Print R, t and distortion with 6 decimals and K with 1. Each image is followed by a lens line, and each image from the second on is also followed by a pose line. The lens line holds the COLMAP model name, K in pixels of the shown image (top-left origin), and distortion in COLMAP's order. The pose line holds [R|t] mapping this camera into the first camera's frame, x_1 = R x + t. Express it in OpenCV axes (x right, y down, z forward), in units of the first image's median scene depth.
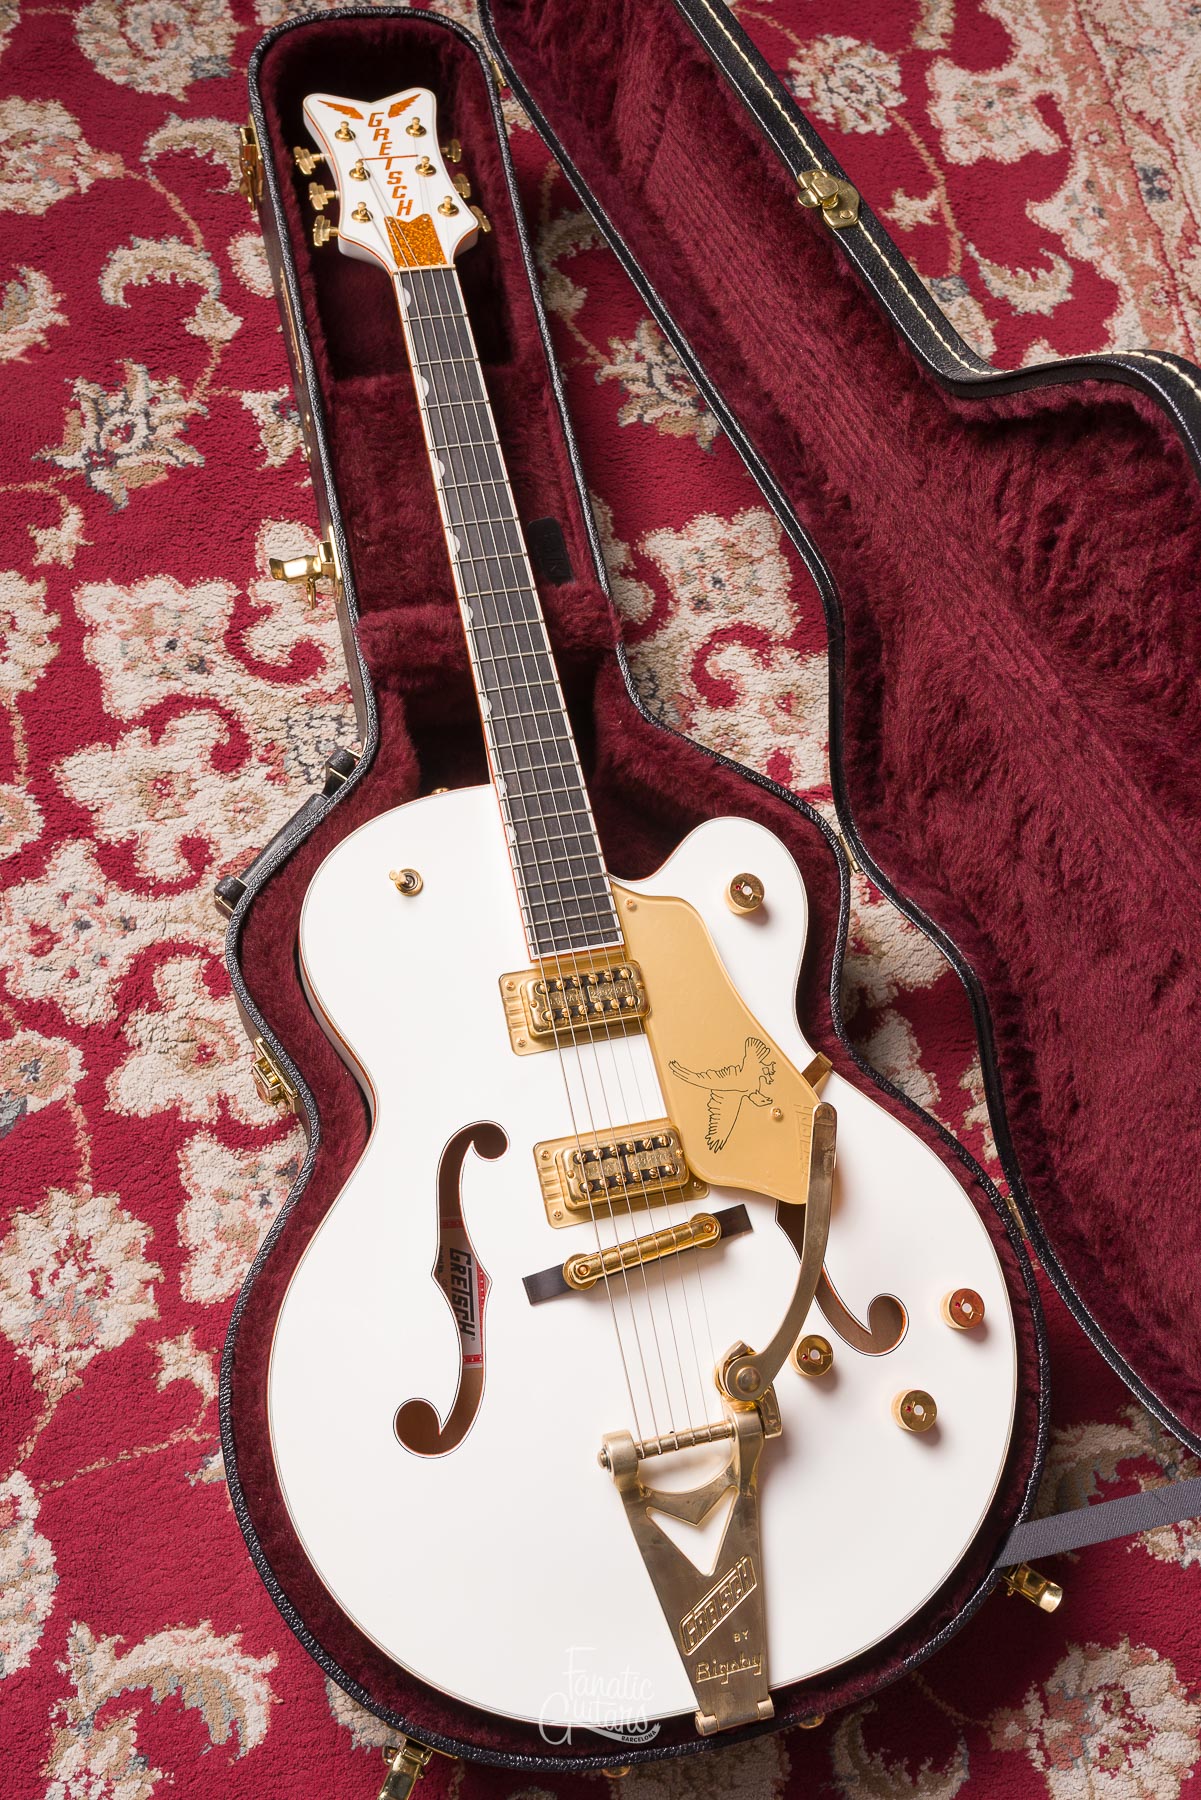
lens RADIAL K [[1707.6, 0, 600.5], [0, 1707.6, 900.0], [0, 0, 1]] dist [-0.001624, 0.000811]
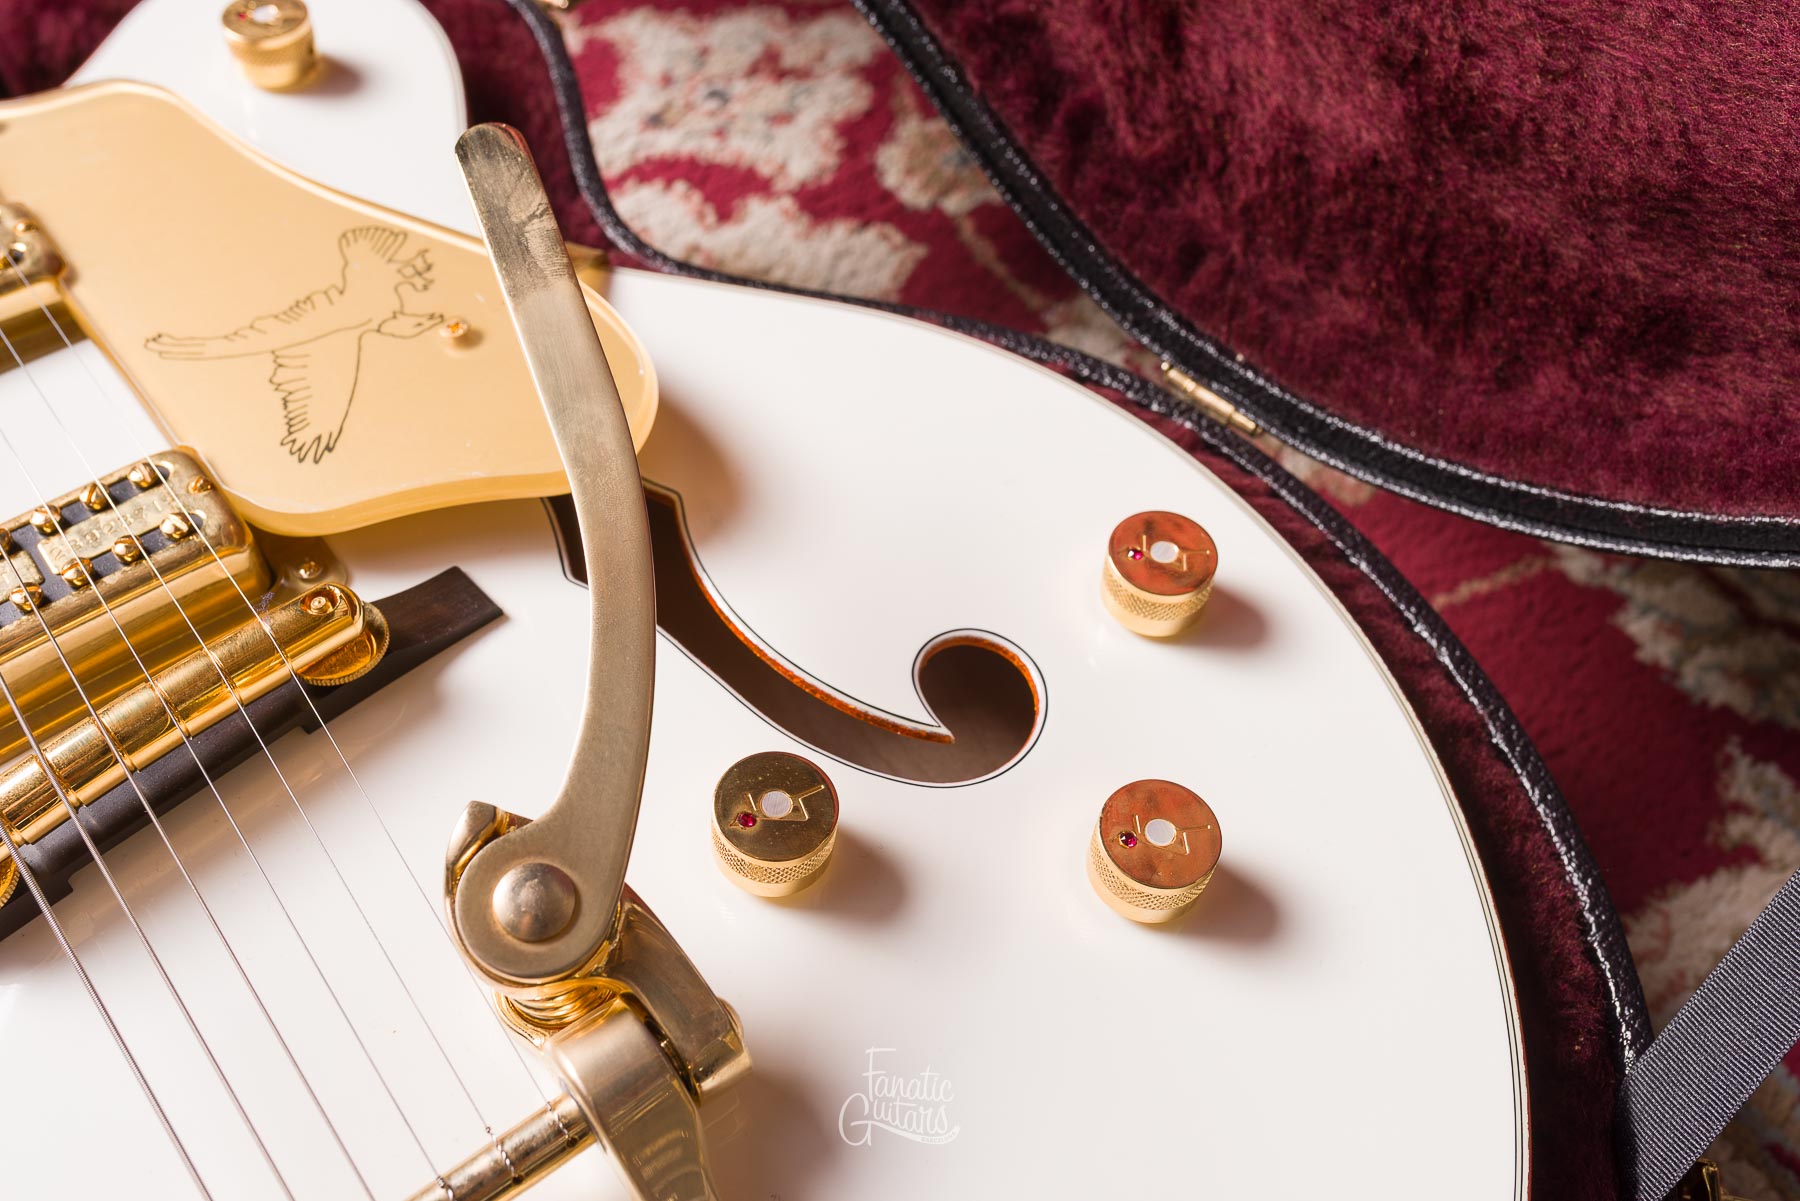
lens RADIAL K [[1795.8, 0, 899.8], [0, 1795.8, 600.5], [0, 0, 1]] dist [0.000616, -0.001359]
pose [[0.899125, -0.422225, 0.115331, 0.098412], [0.437173, 0.853487, -0.283619, 0.269449], [0.021317, 0.305428, 0.951976, 0.536997]]
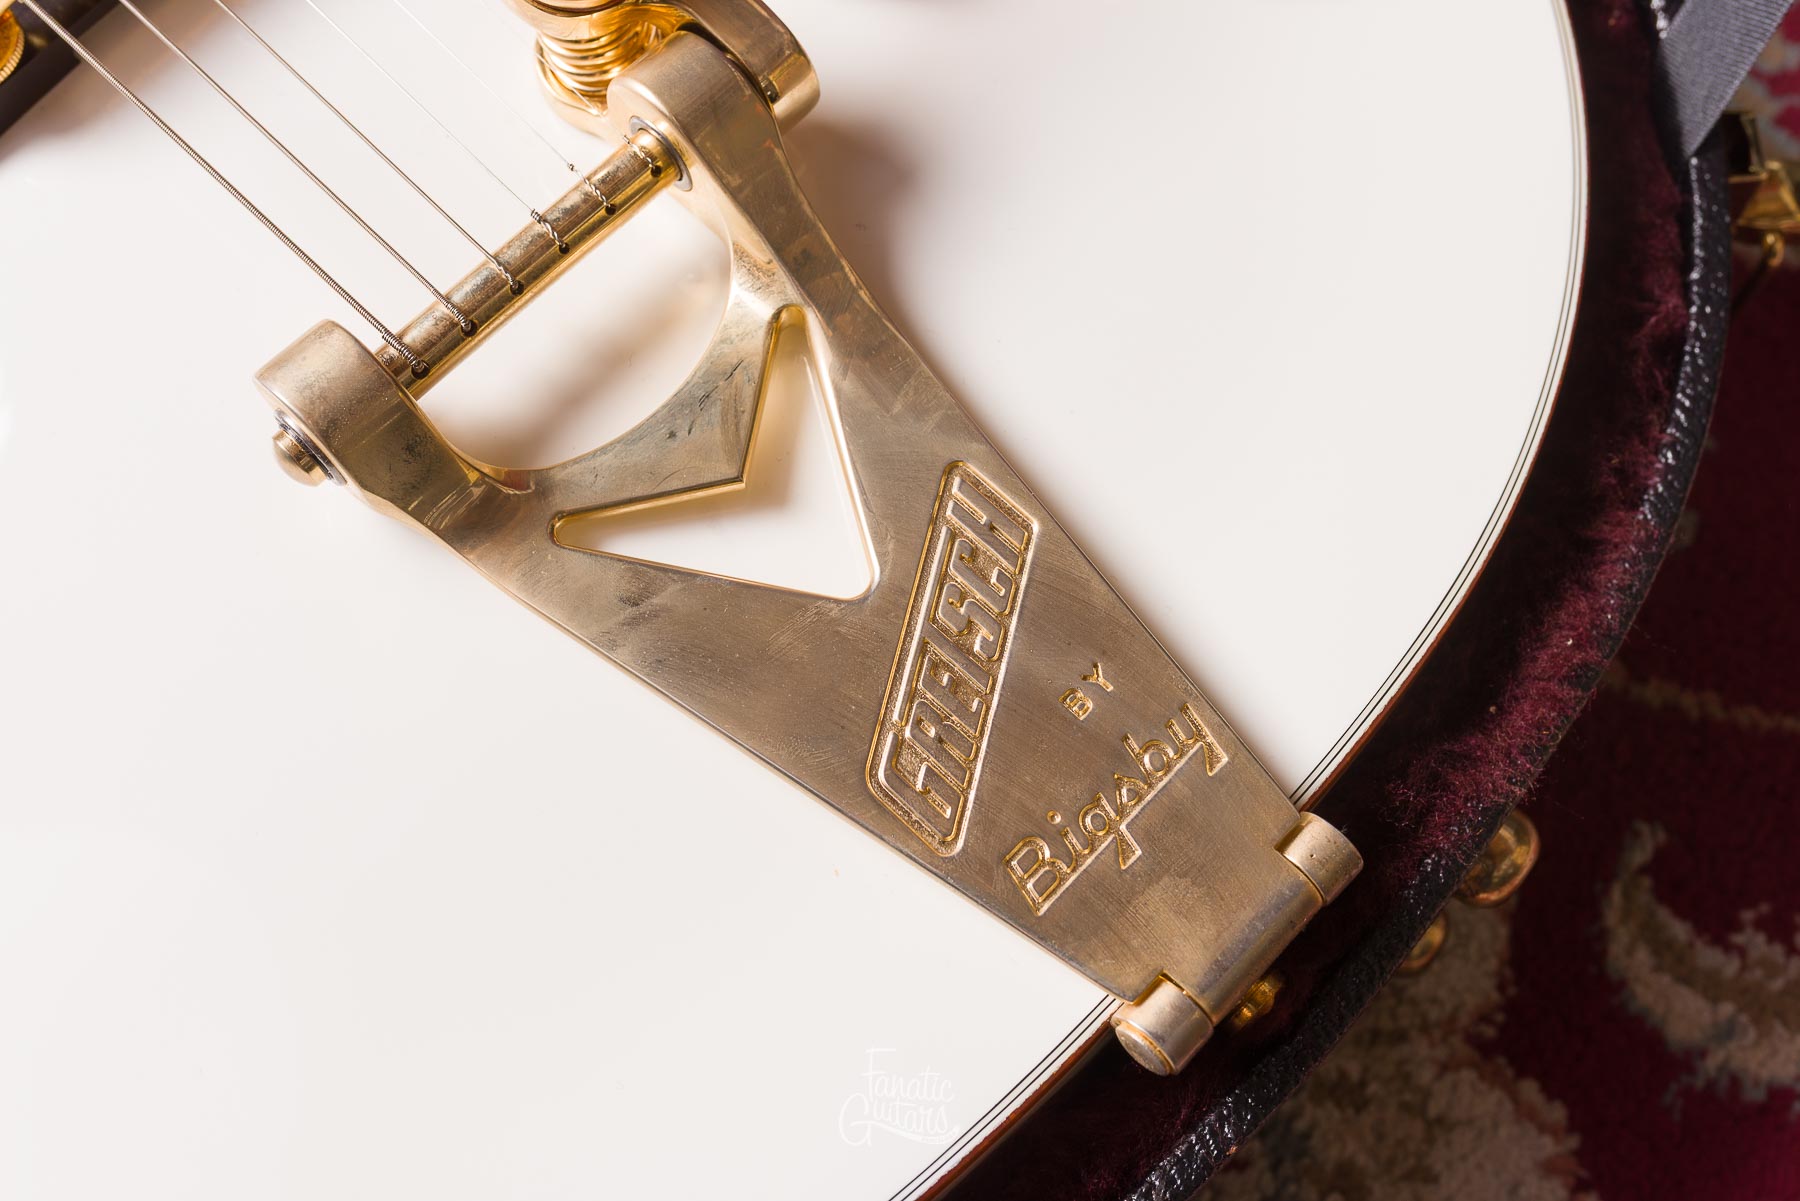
lens RADIAL K [[1819.7, 0, 900.0], [0, 1819.7, 600.5], [0, 0, 1]] dist [0.001415, 0.010275]
pose [[0.817365, -0.574943, 0.036814, 0.042837], [0.576093, 0.815036, -0.061909, 0.322557], [0.005590, 0.071811, 0.997403, 0.548217]]
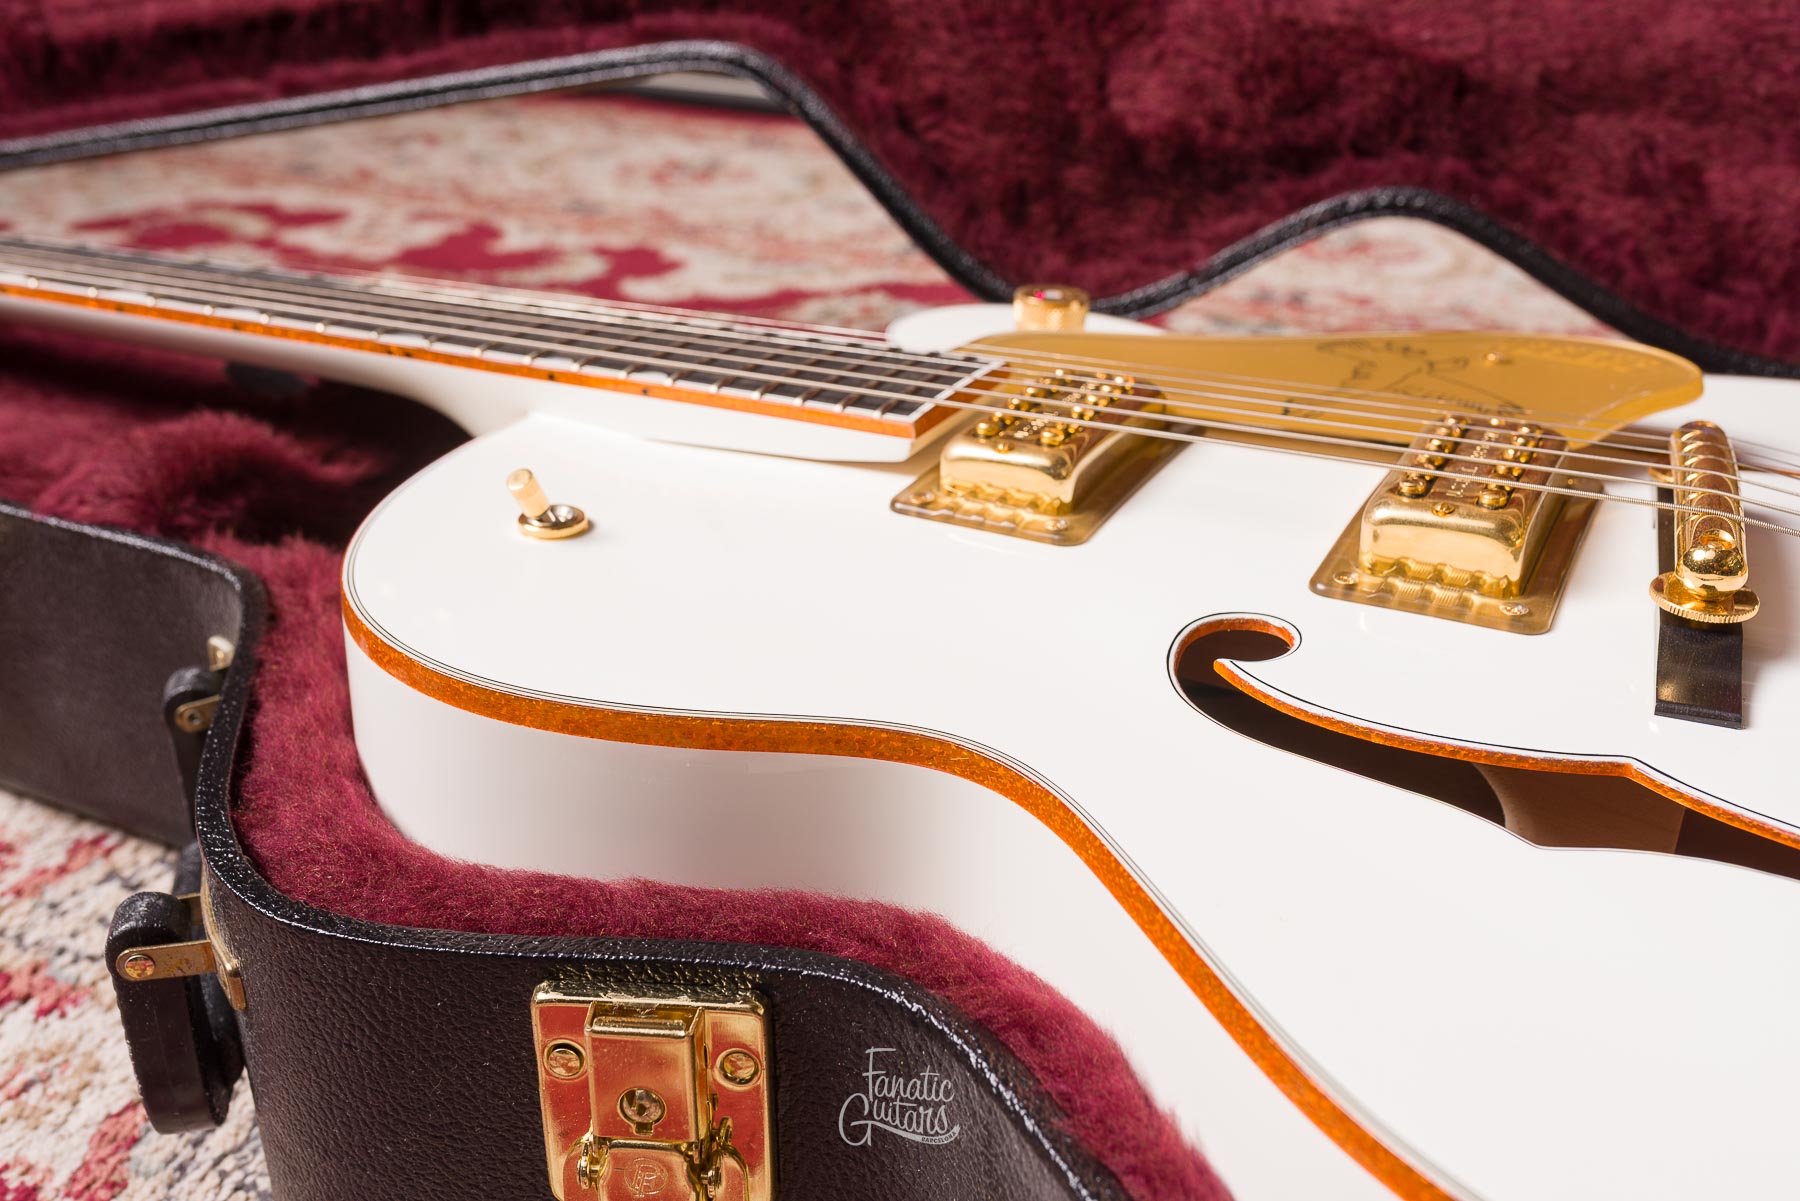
lens RADIAL K [[1788.4, 0, 903.1], [0, 1788.4, 601.5], [0, 0, 1]] dist [0.005684, -0.004181]
pose [[0.627724, -0.464491, 0.624669, -0.276653], [0.765169, 0.515700, -0.385447, 0.185234], [-0.143105, 0.719932, 0.679131, 0.609120]]
